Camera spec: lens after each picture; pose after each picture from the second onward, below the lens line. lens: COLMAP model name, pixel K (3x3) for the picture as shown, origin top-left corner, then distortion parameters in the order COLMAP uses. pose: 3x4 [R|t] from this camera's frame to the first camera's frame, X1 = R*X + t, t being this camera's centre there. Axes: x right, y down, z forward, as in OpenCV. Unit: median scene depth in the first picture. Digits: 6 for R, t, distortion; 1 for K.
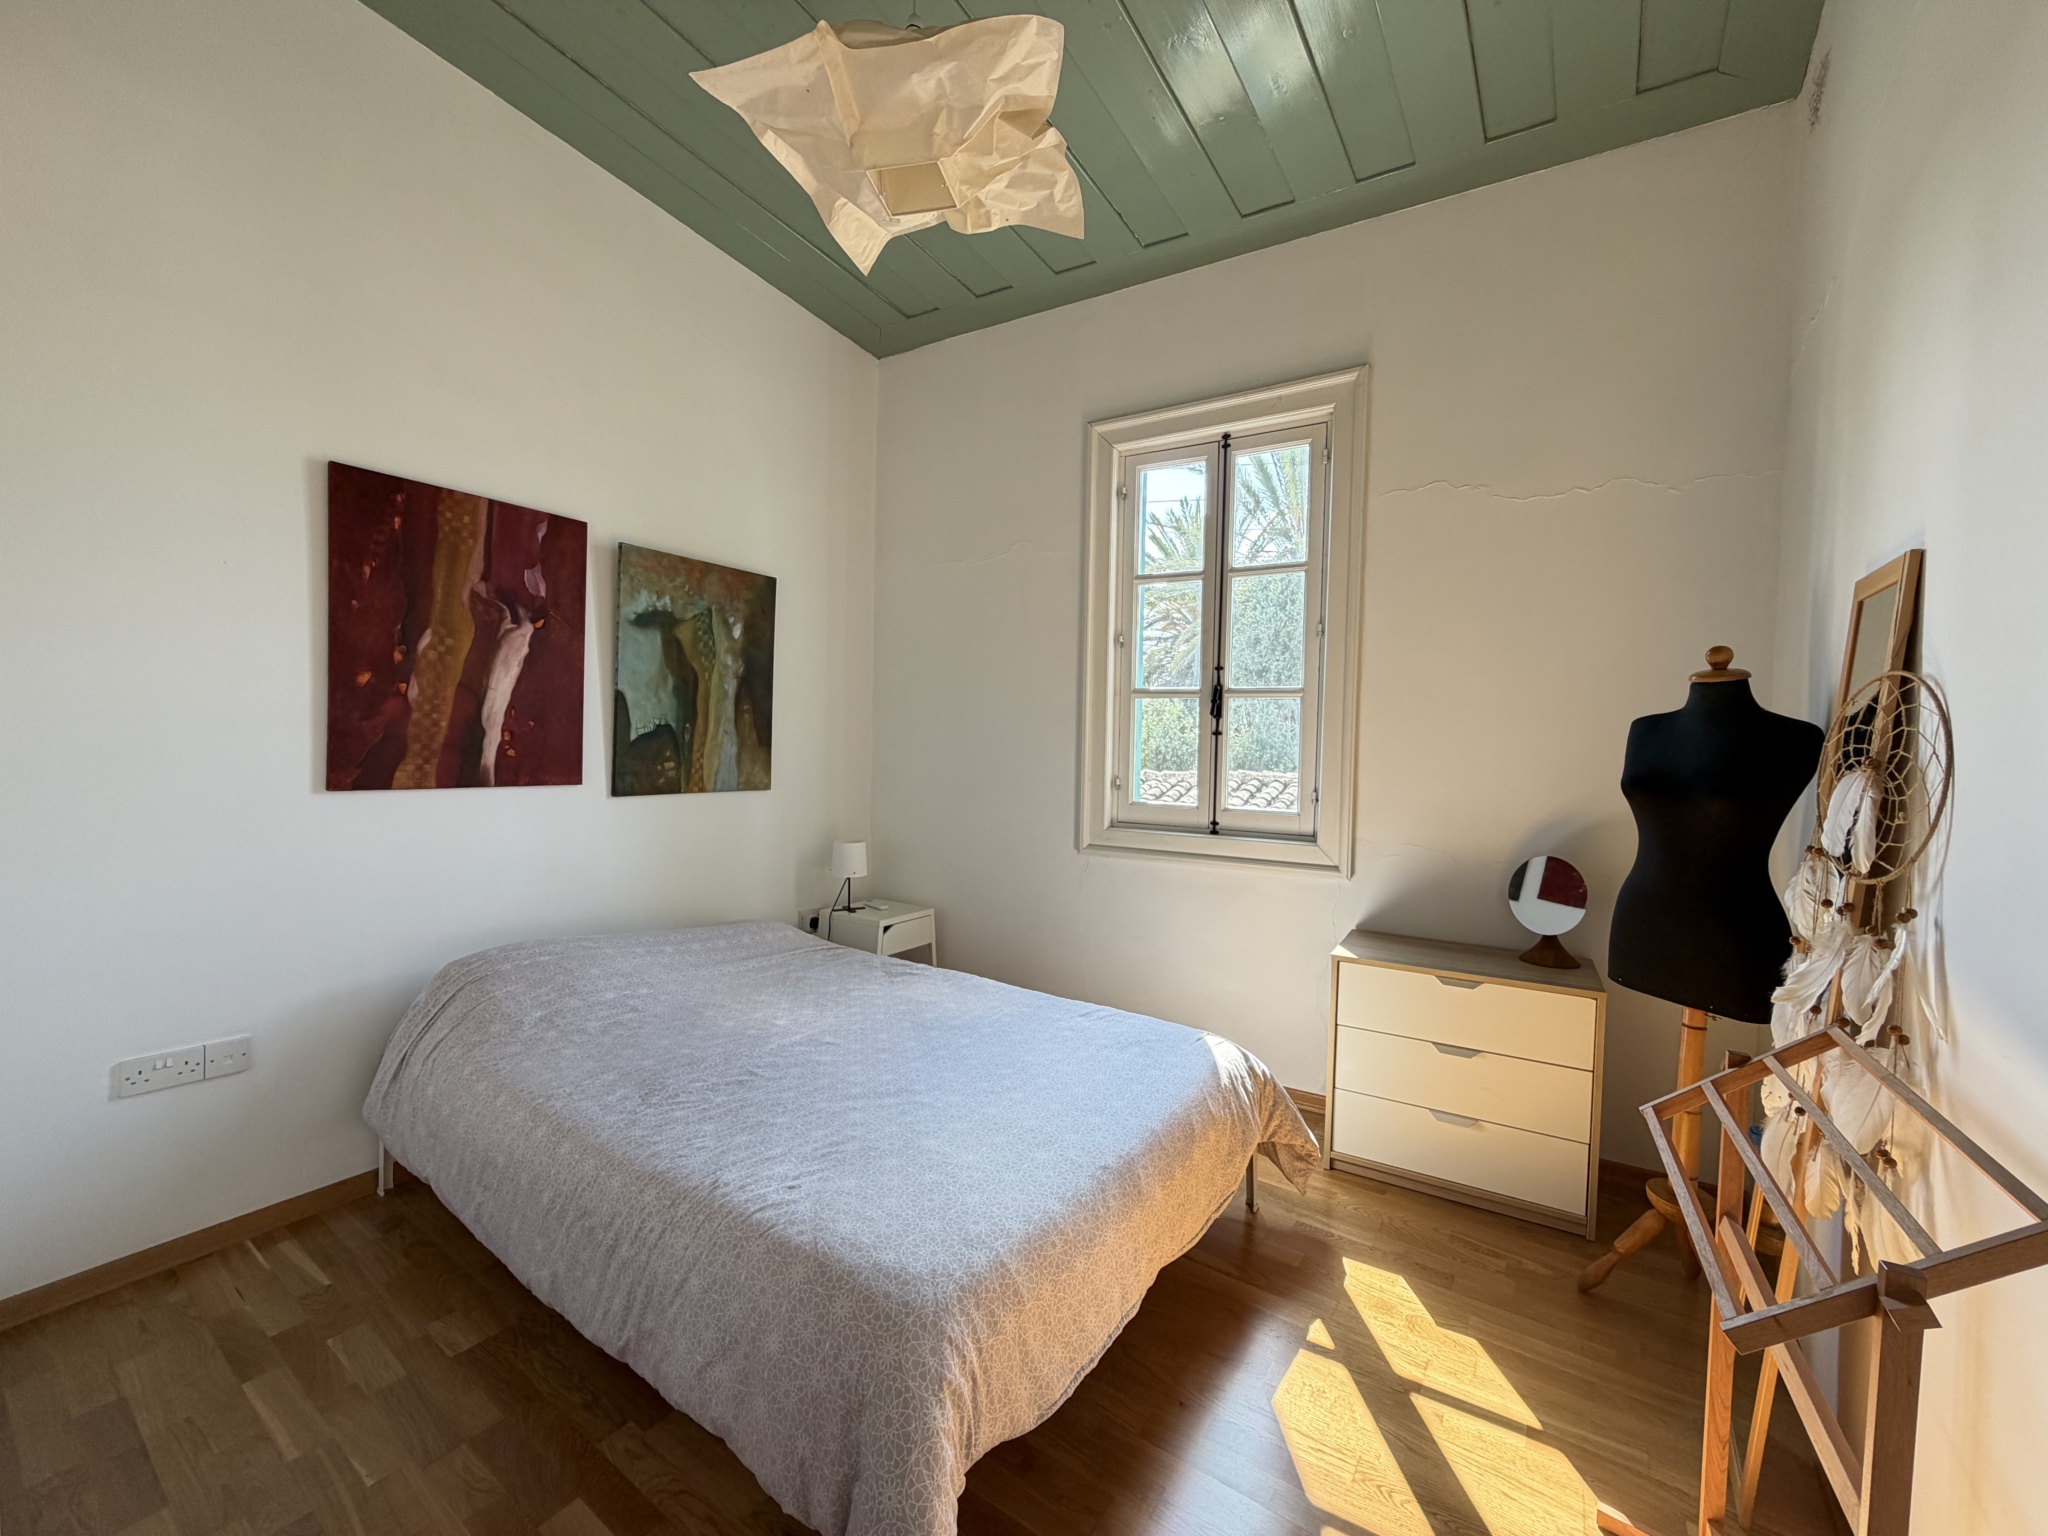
lens RADIAL K [[820.2, 0, 1024.0], [0, 820.2, 768.0], [0, 0, 1]] dist [-0.000920, -0.000011]
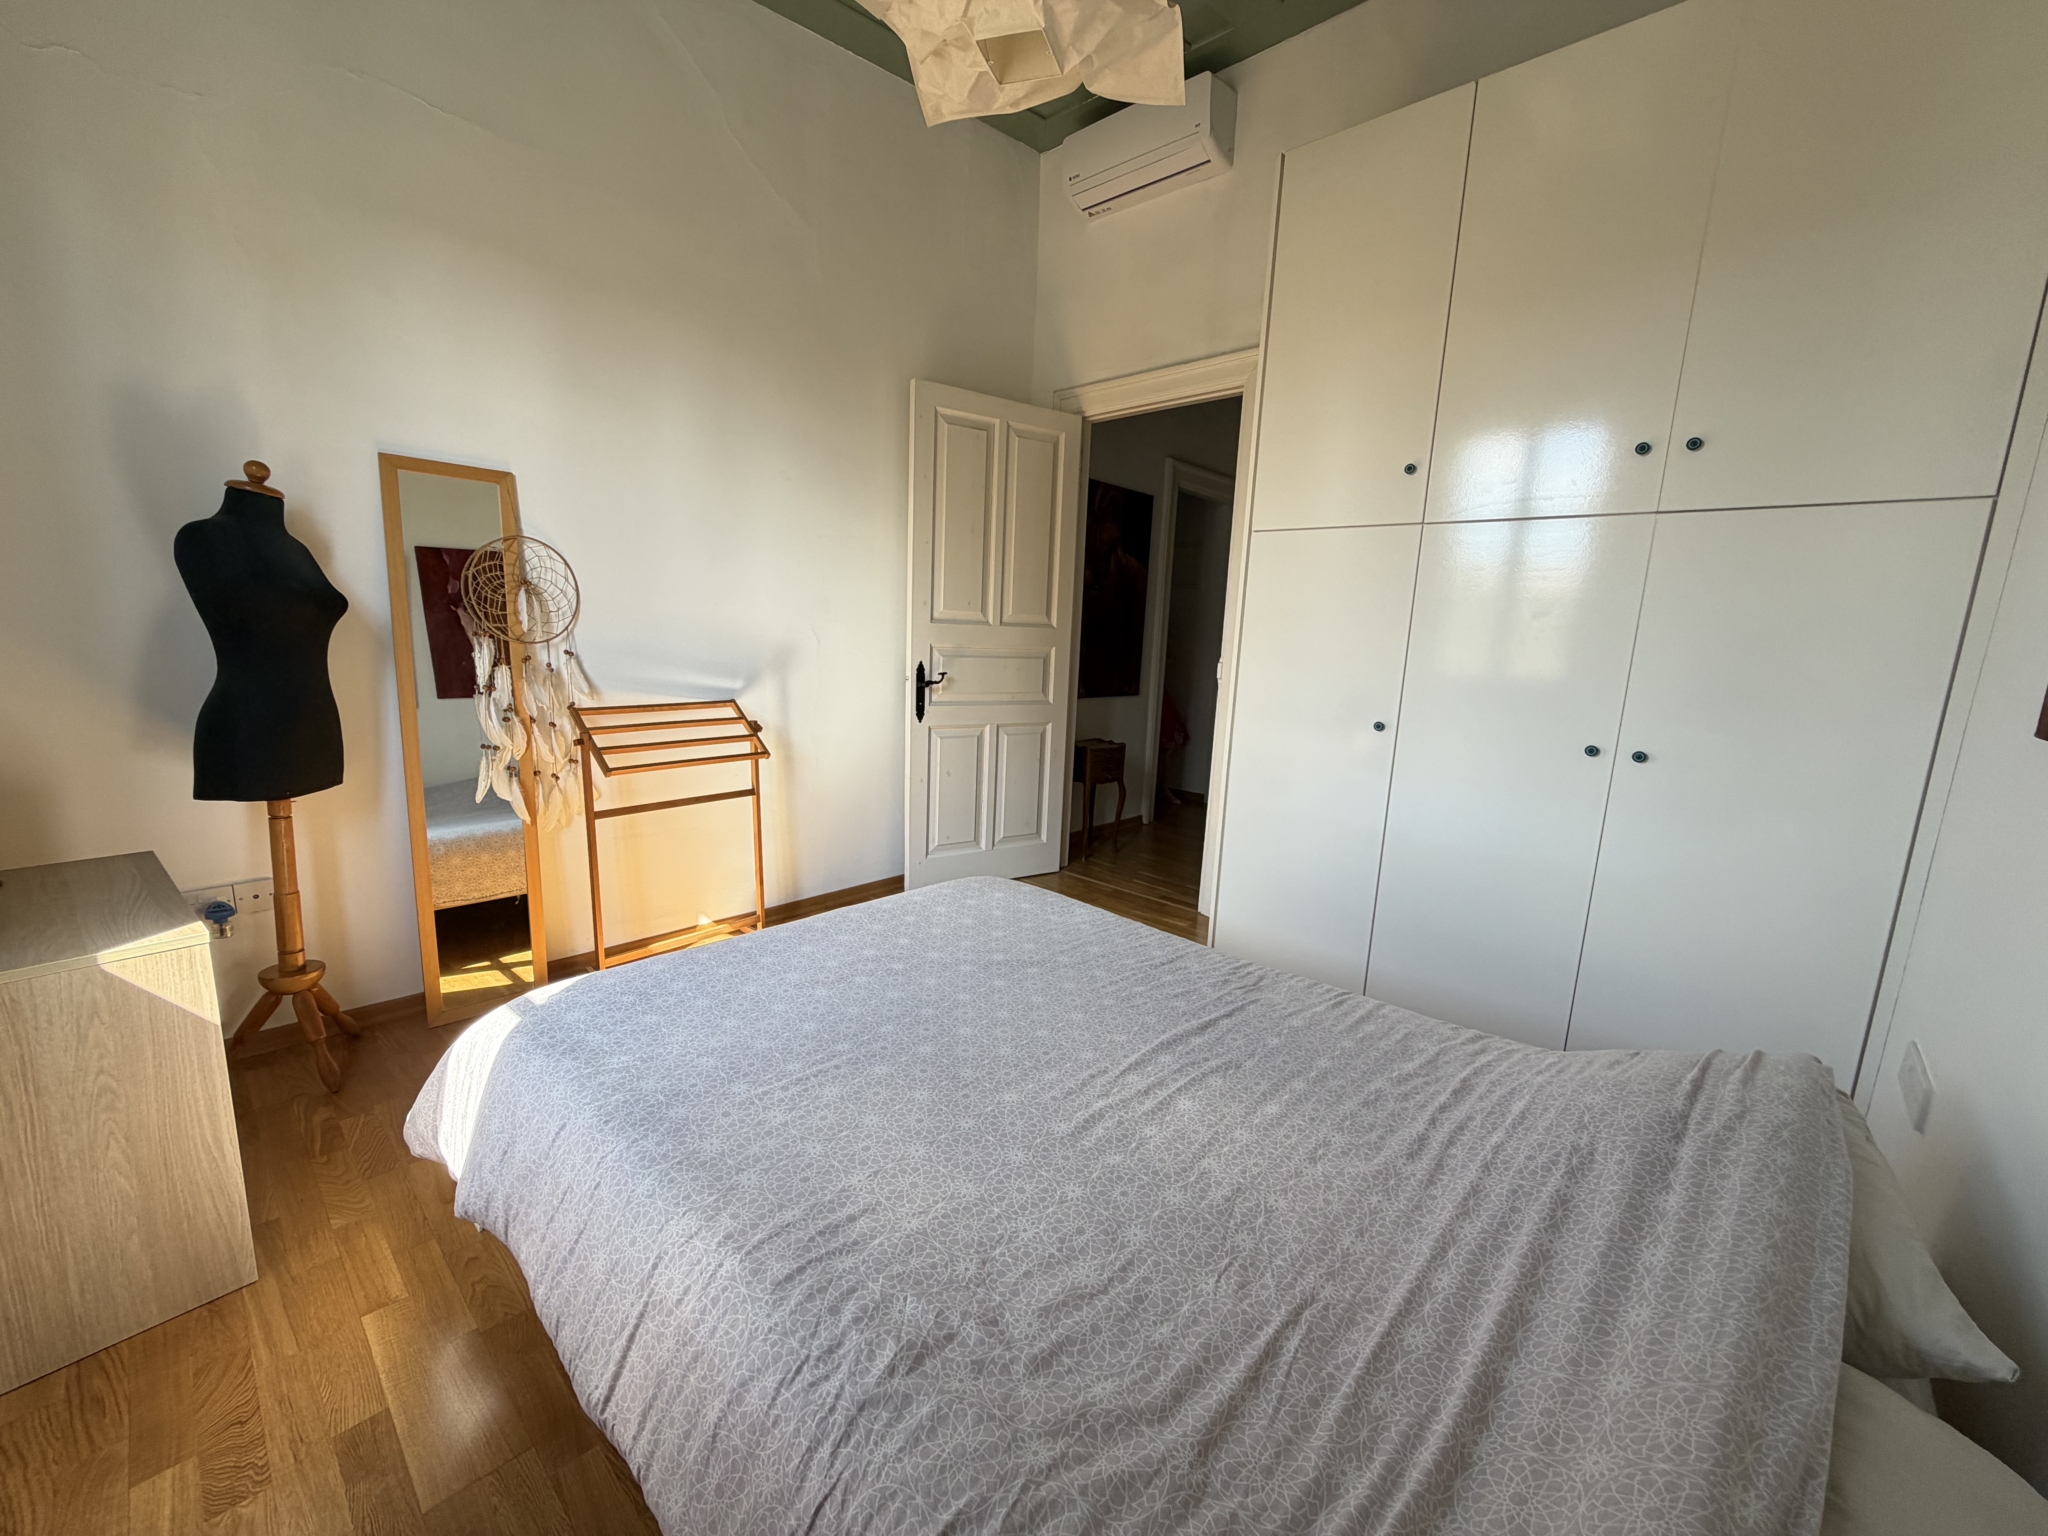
lens RADIAL K [[815.2, 0, 1024.0], [0, 815.2, 768.0], [0, 0, 1]] dist [-0.000272, -0.000284]
pose [[-0.988412, -0.082652, 0.127322, -0.207552], [-0.053973, 0.975312, 0.214135, -0.025924], [-0.141878, 0.204782, -0.968471, 1.309546]]
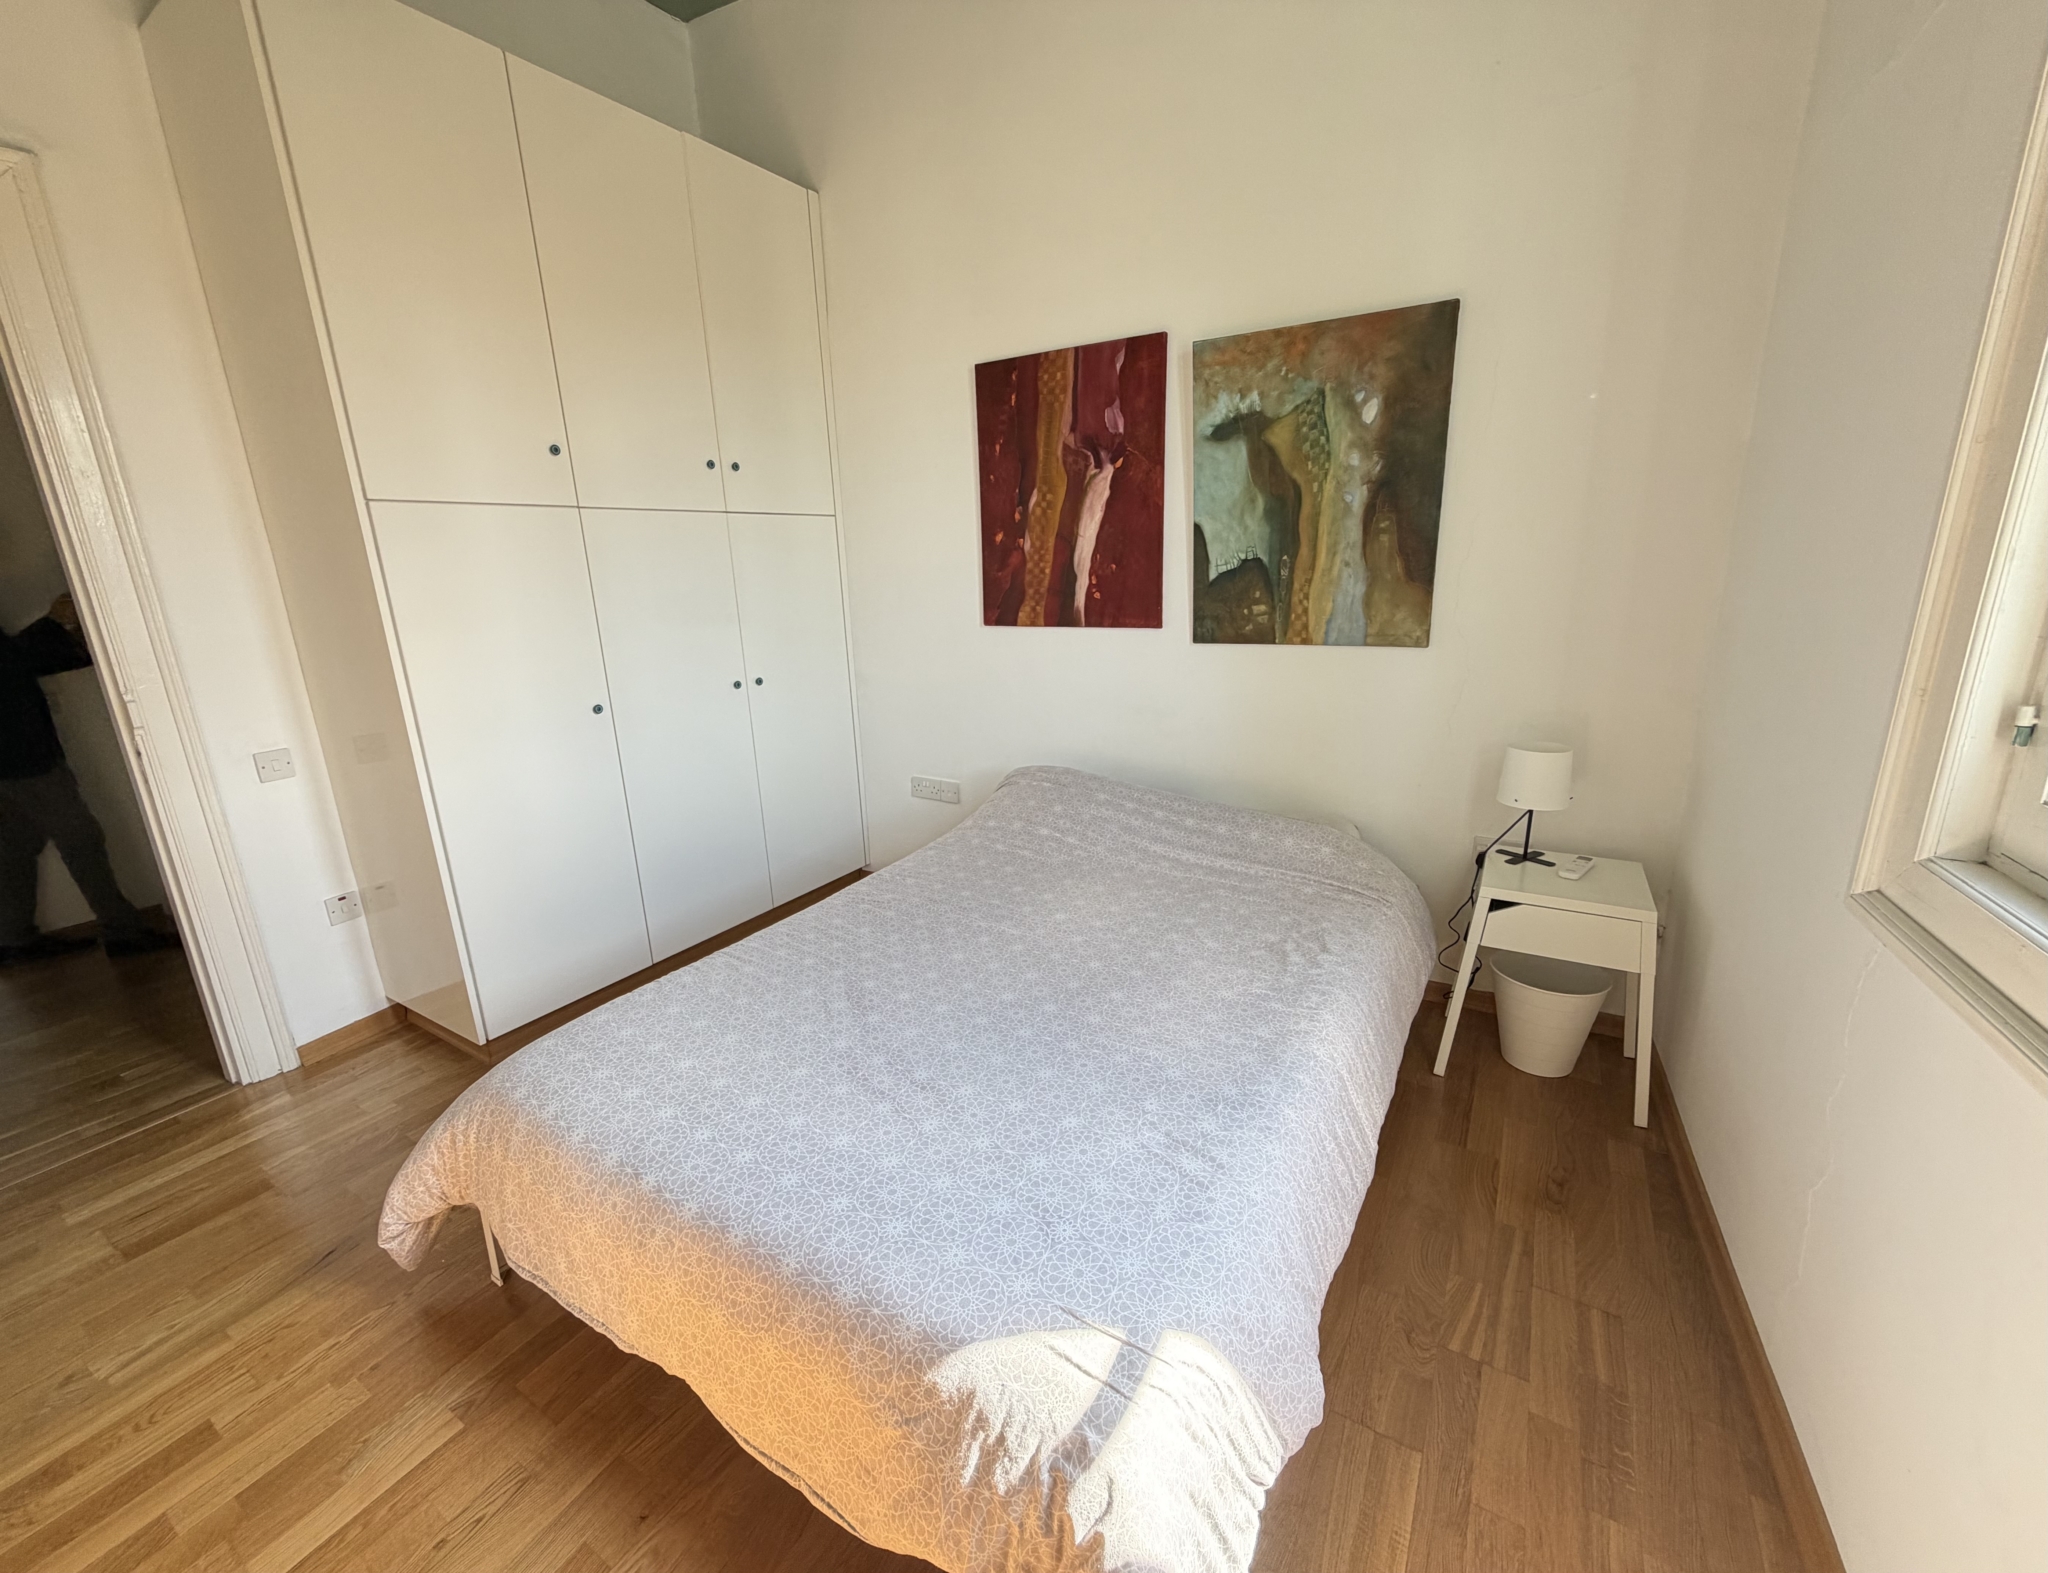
lens RADIAL K [[840.7, 0, 993.9], [0, 840.7, 786.8], [0, 0, 1]] dist [-0.000023, -0.000057]
pose [[0.038199, 0.238111, -0.970487, 0.473742], [0.005376, 0.971132, 0.238481, -0.036640], [0.999256, -0.014327, 0.035816, 0.778362]]
